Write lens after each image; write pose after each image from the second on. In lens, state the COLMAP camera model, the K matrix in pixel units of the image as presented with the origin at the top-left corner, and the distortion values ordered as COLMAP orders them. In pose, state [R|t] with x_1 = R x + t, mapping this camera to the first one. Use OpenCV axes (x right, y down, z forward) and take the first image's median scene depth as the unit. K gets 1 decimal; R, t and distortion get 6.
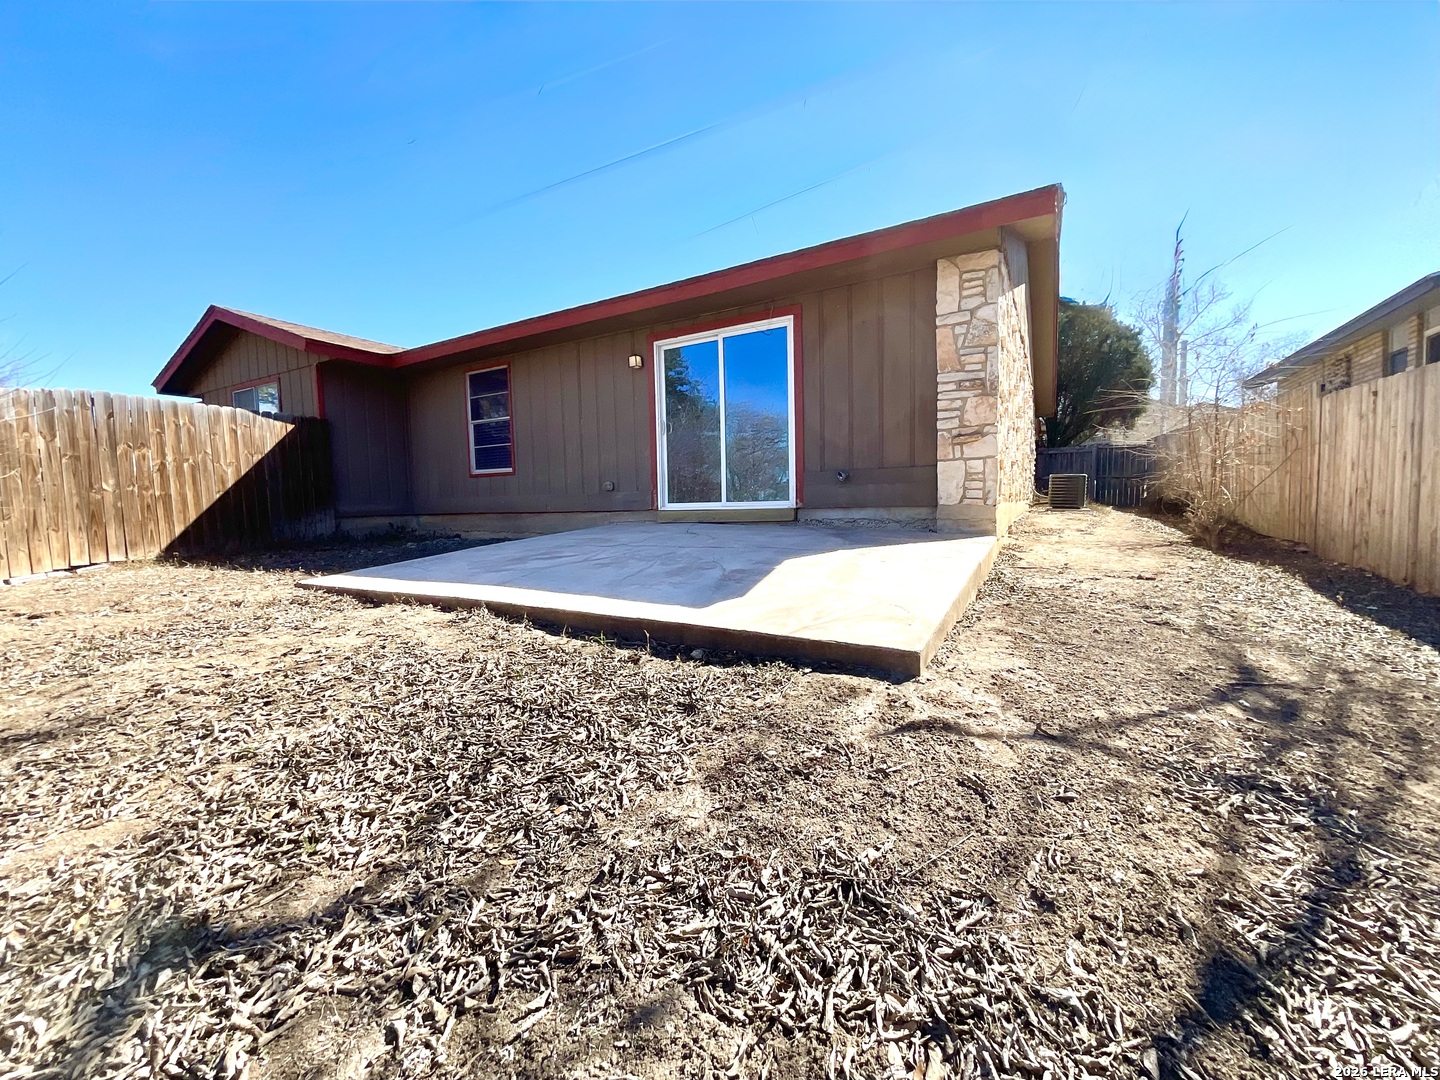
lens RADIAL K [[581.5, 0, 721.0], [0, 581.5, 547.2], [0, 0, 1]] dist [-0.002382, 0.000222]
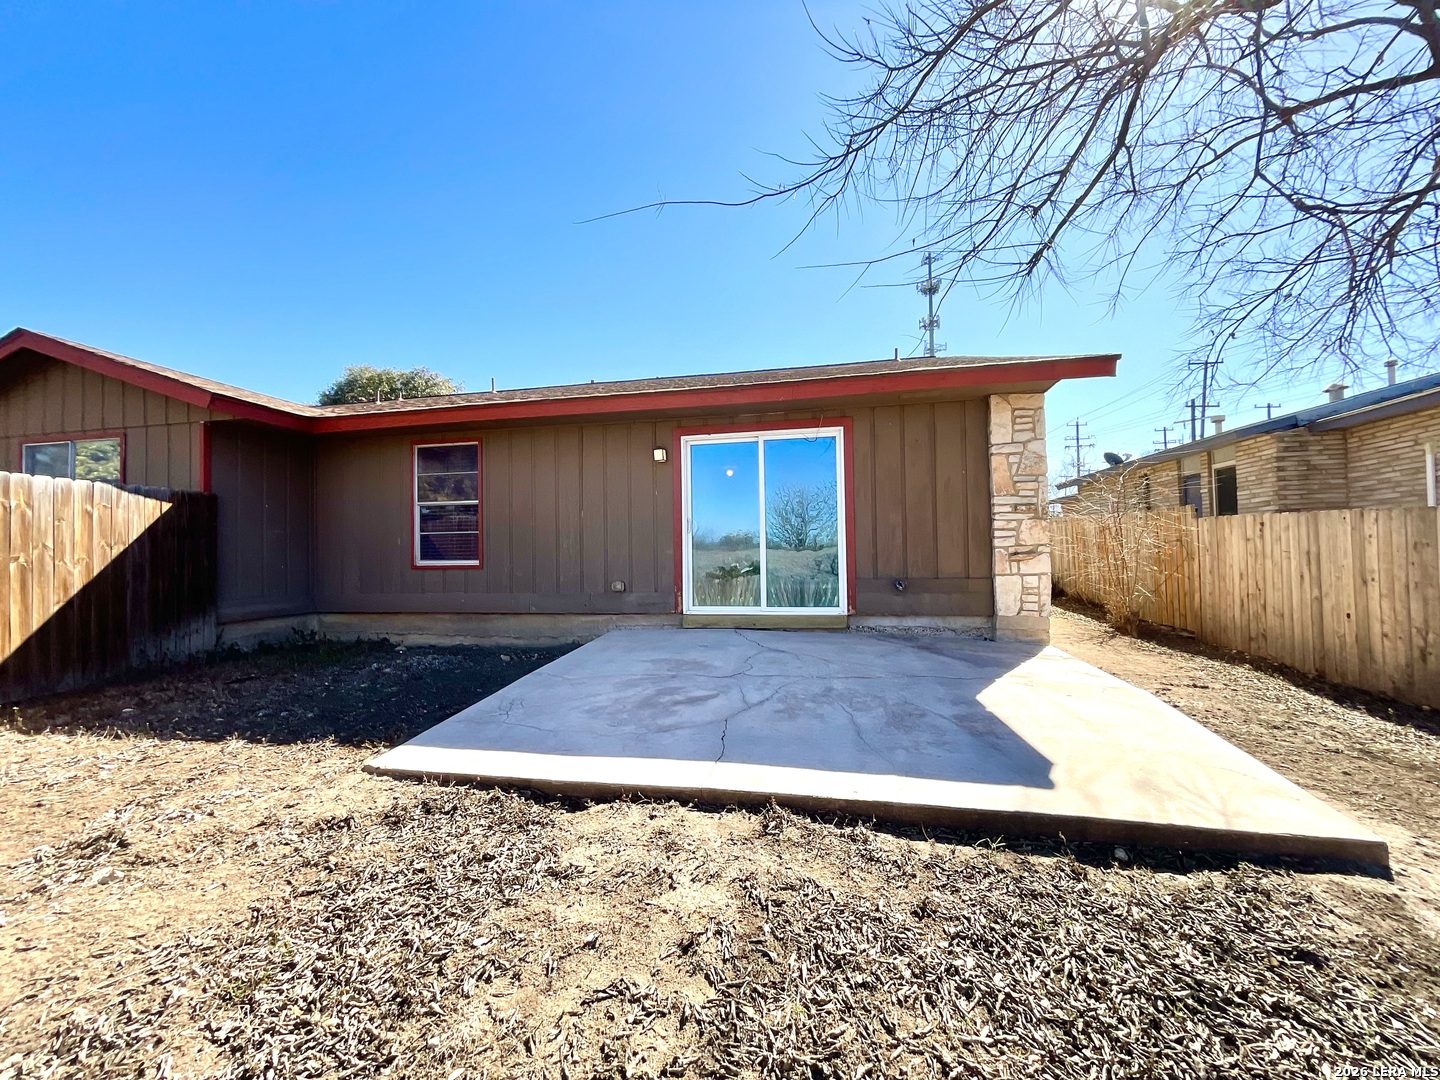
lens RADIAL K [[581.5, 0, 721.0], [0, 581.5, 547.2], [0, 0, 1]] dist [-0.002382, 0.000222]
pose [[0.949514, 0.012078, 0.313491, -0.365170], [0.018397, 0.995396, -0.094070, -0.087943], [-0.313183, 0.095088, 0.944920, 0.110980]]
